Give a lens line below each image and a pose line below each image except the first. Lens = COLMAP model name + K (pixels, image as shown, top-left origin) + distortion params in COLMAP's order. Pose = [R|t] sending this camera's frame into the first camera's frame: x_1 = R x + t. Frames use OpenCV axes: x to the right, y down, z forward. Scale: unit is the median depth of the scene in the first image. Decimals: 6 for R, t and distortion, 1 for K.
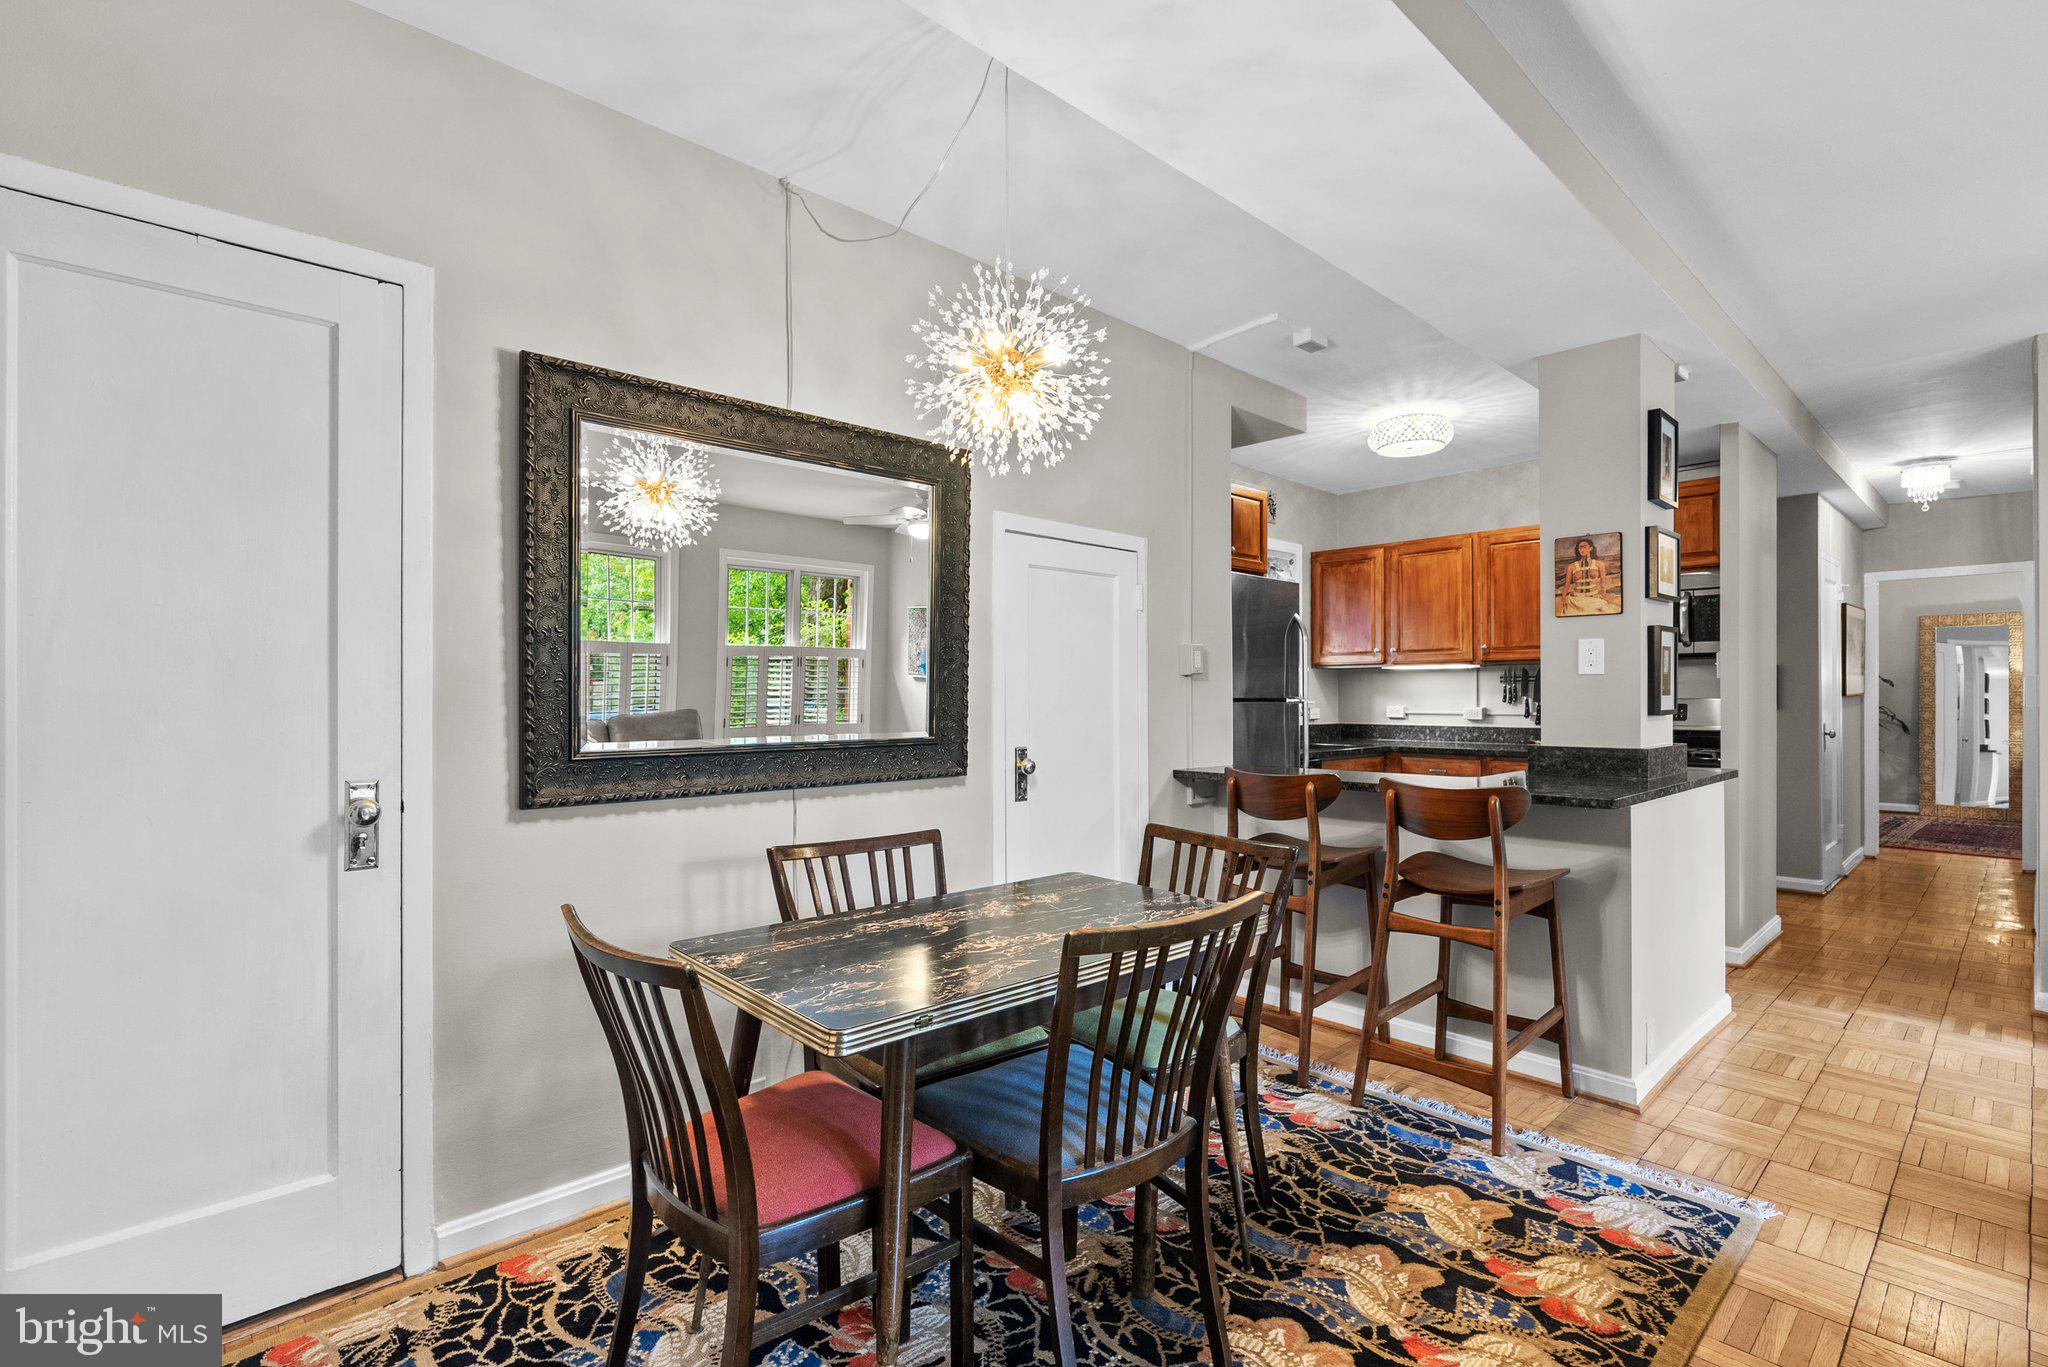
lens RADIAL K [[944.5, 0, 1027.2], [0, 944.5, 698.5], [0, 0, 1]] dist [-0.000059, -0.000554]
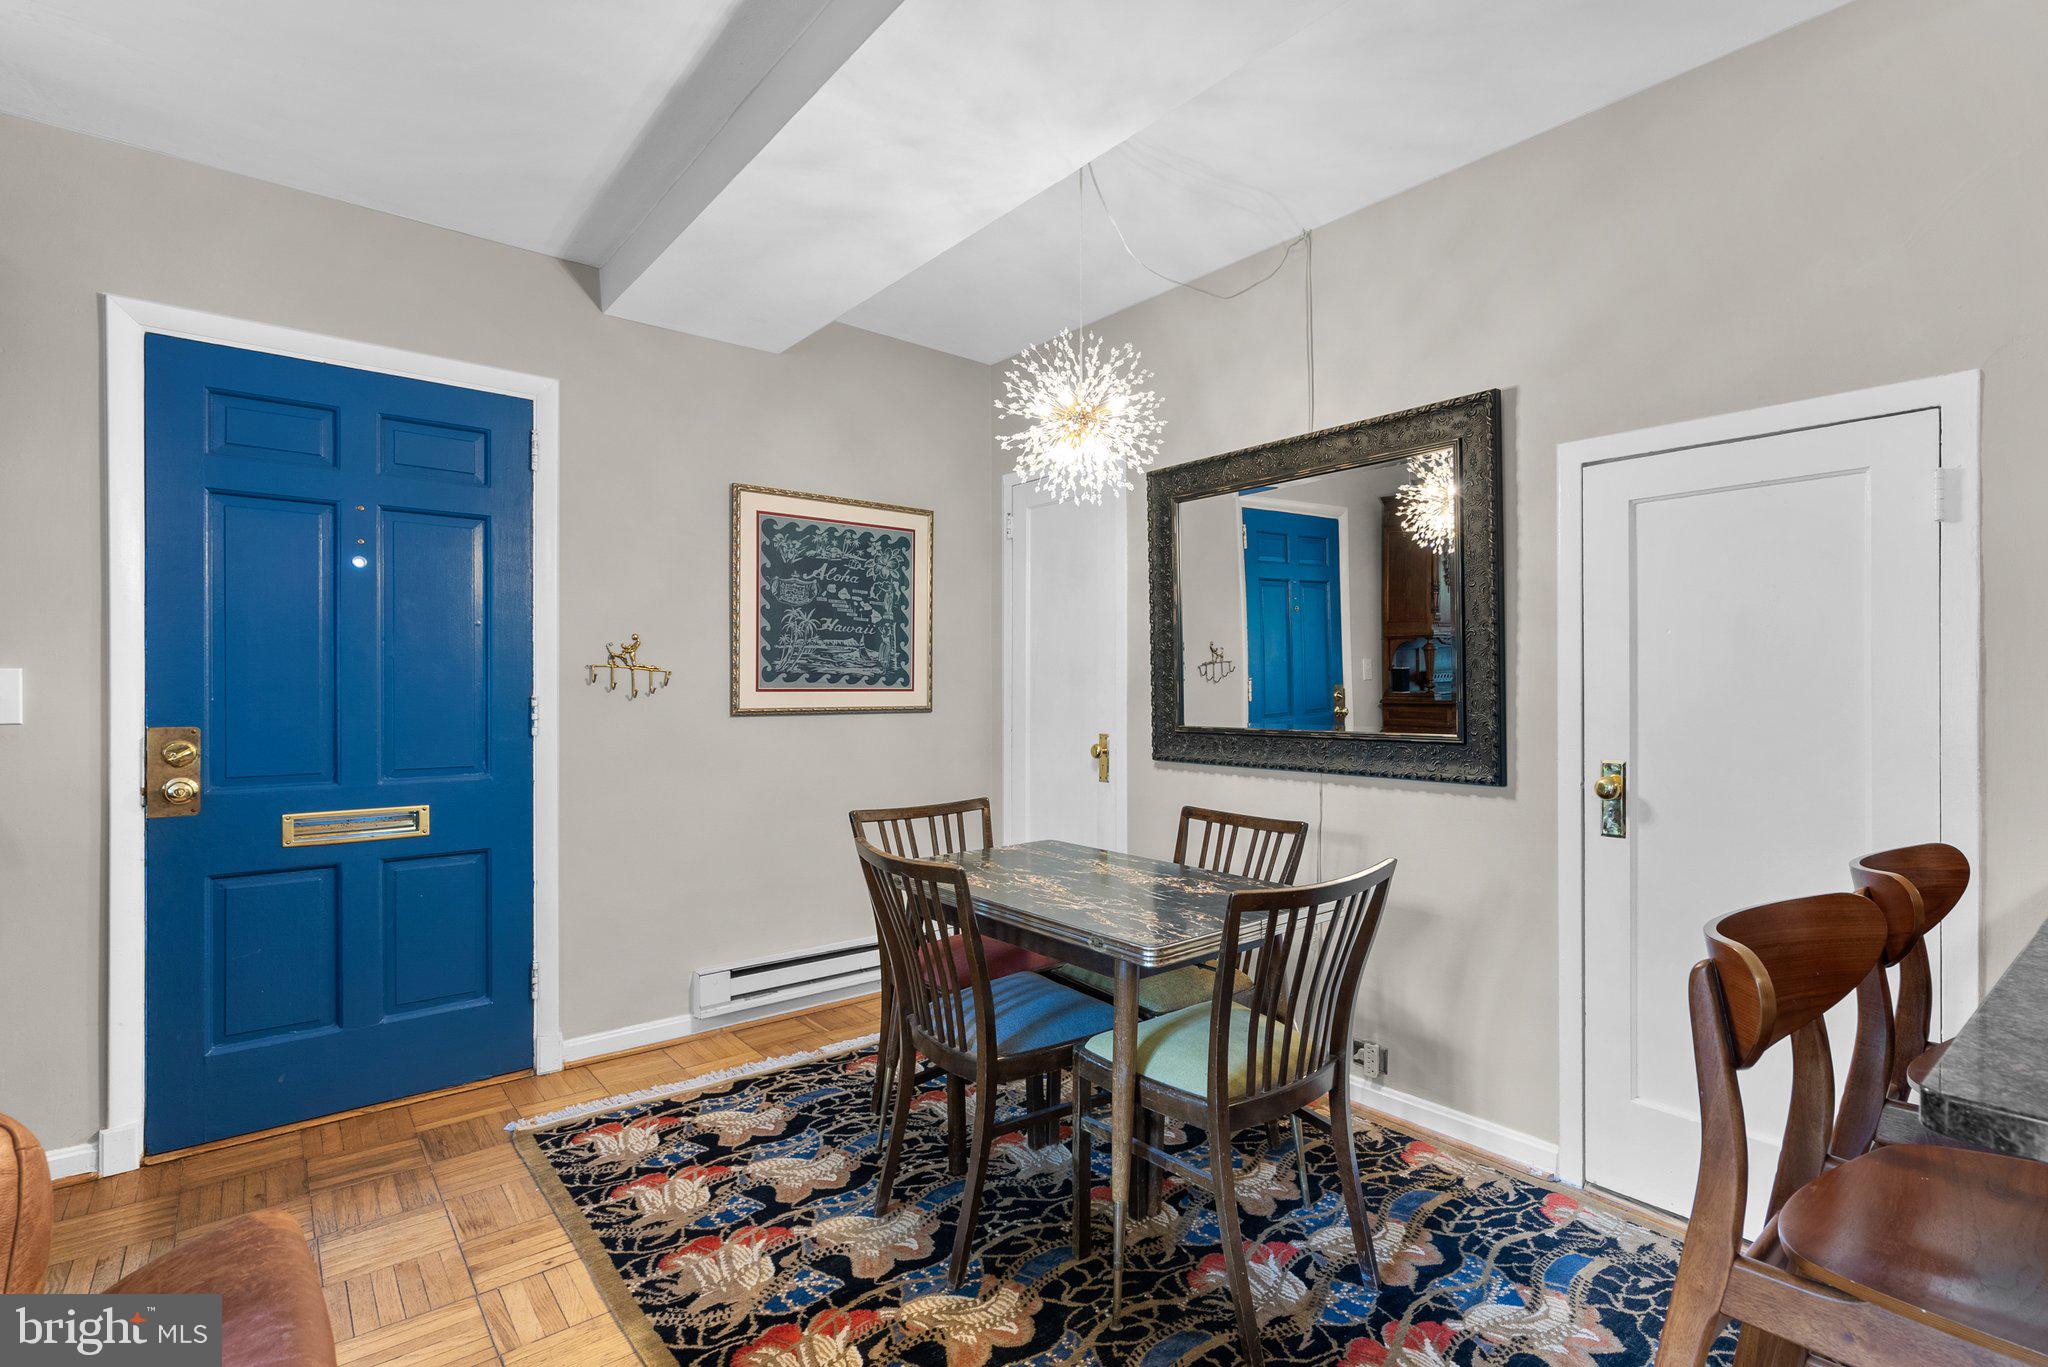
lens RADIAL K [[944.5, 0, 1110.1], [0, 944.5, 696.1], [0, 0, 1]] dist [-0.000059, -0.000554]
pose [[-0.029792, 0.002594, -0.999553, 0.825780], [-0.002993, 0.999992, 0.002685, 0.003480], [0.999552, 0.003072, -0.029784, 0.755372]]
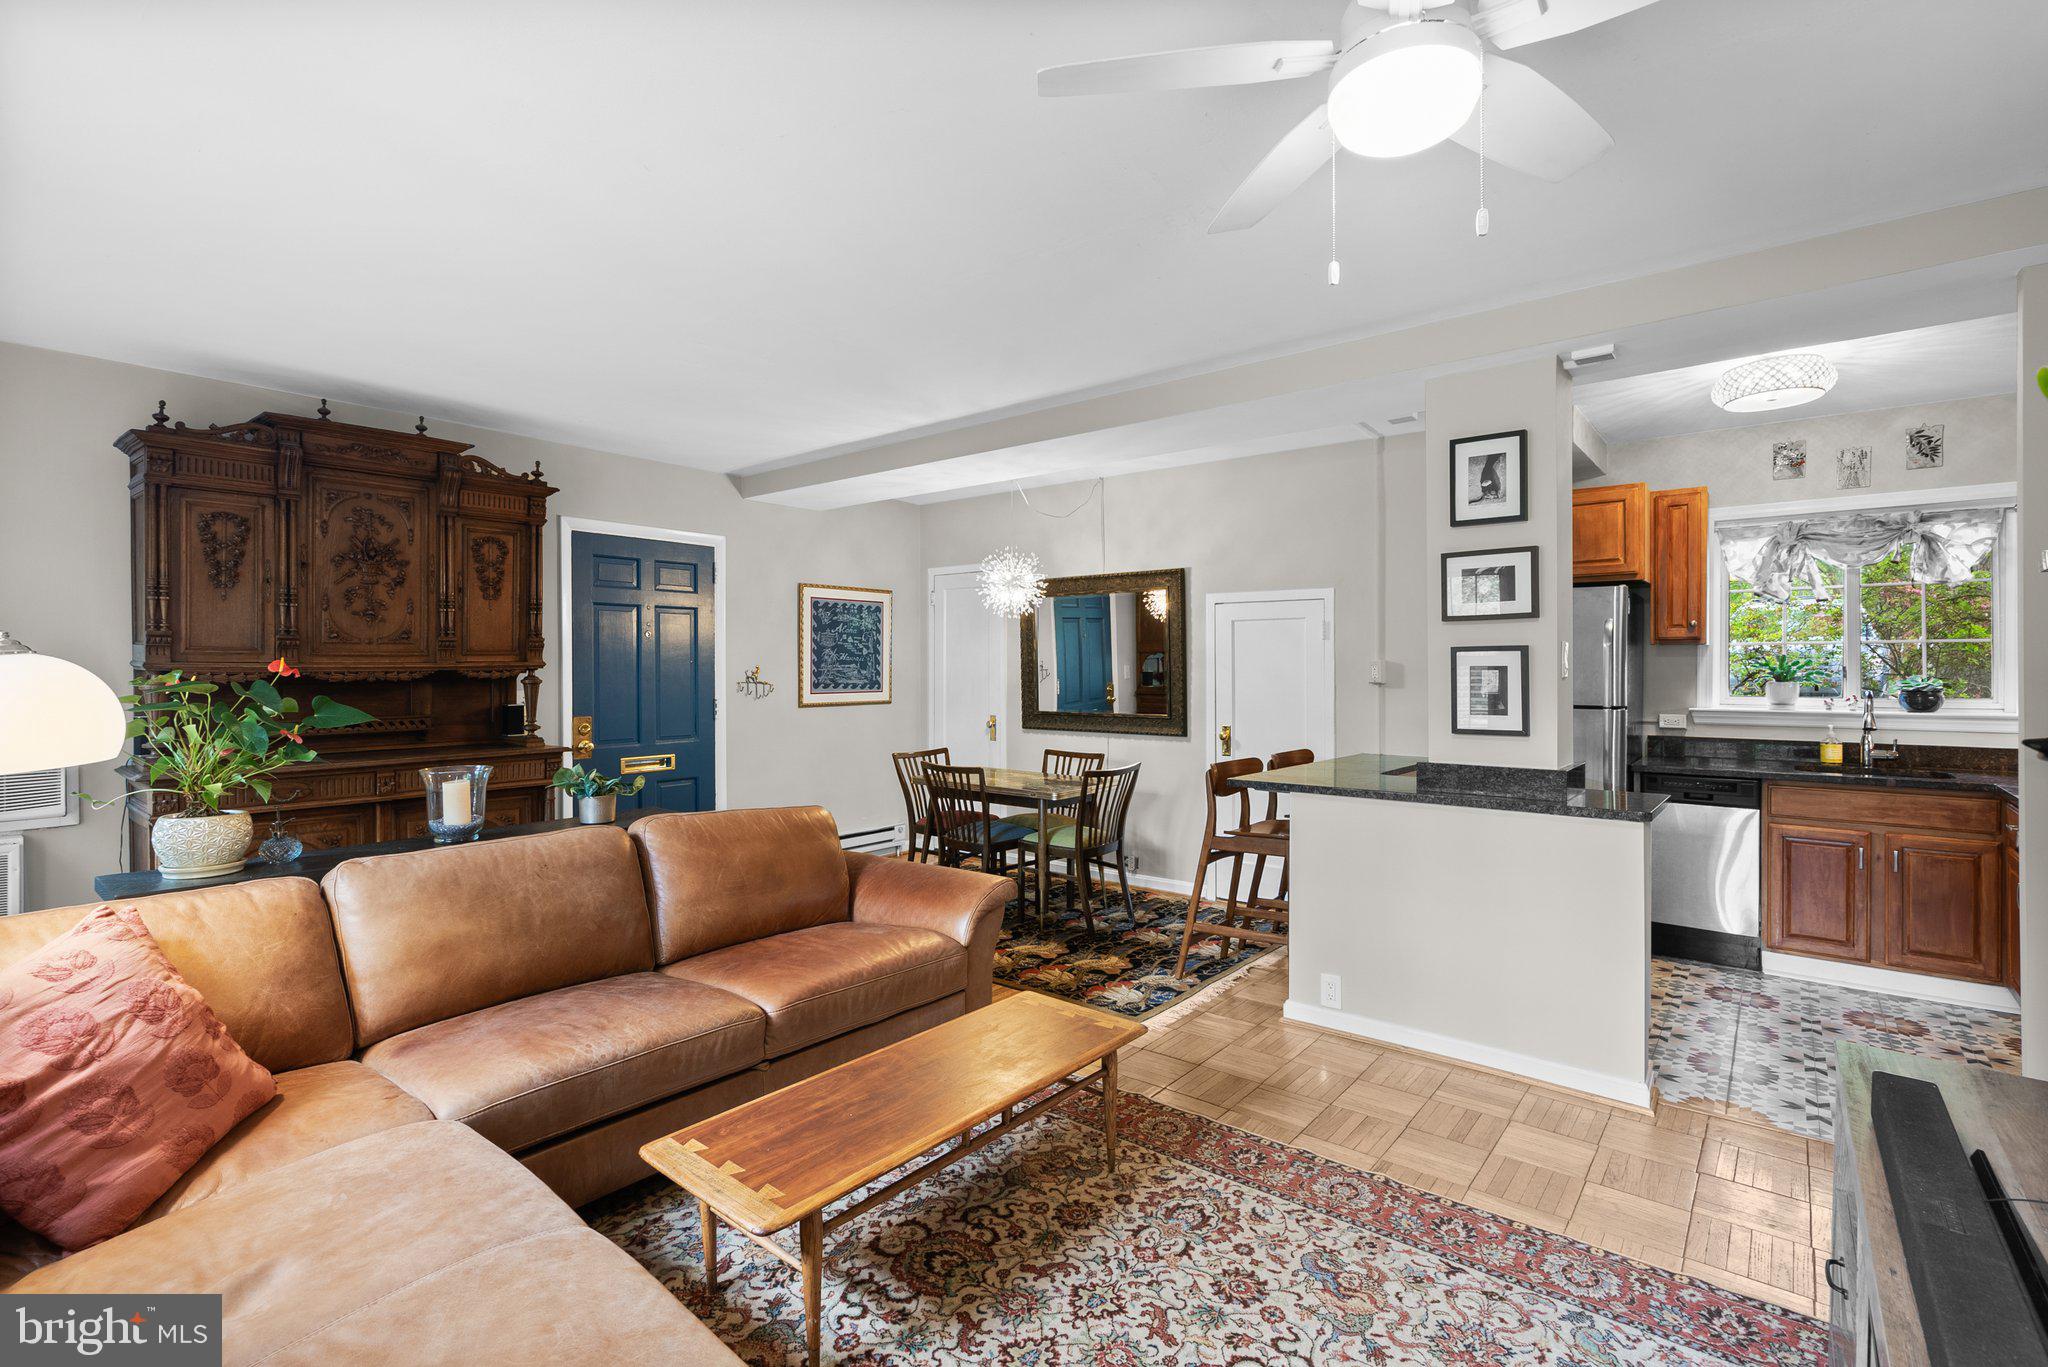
lens RADIAL K [[944.5, 0, 1022.1], [0, 944.5, 674.4], [0, 0, 1]] dist [-0.000059, -0.000554]
pose [[0.130547, 0.007617, -0.991413, 1.956861], [-0.002351, 0.999970, 0.007373, -0.064089], [0.991439, 0.001368, 0.130561, 0.465353]]
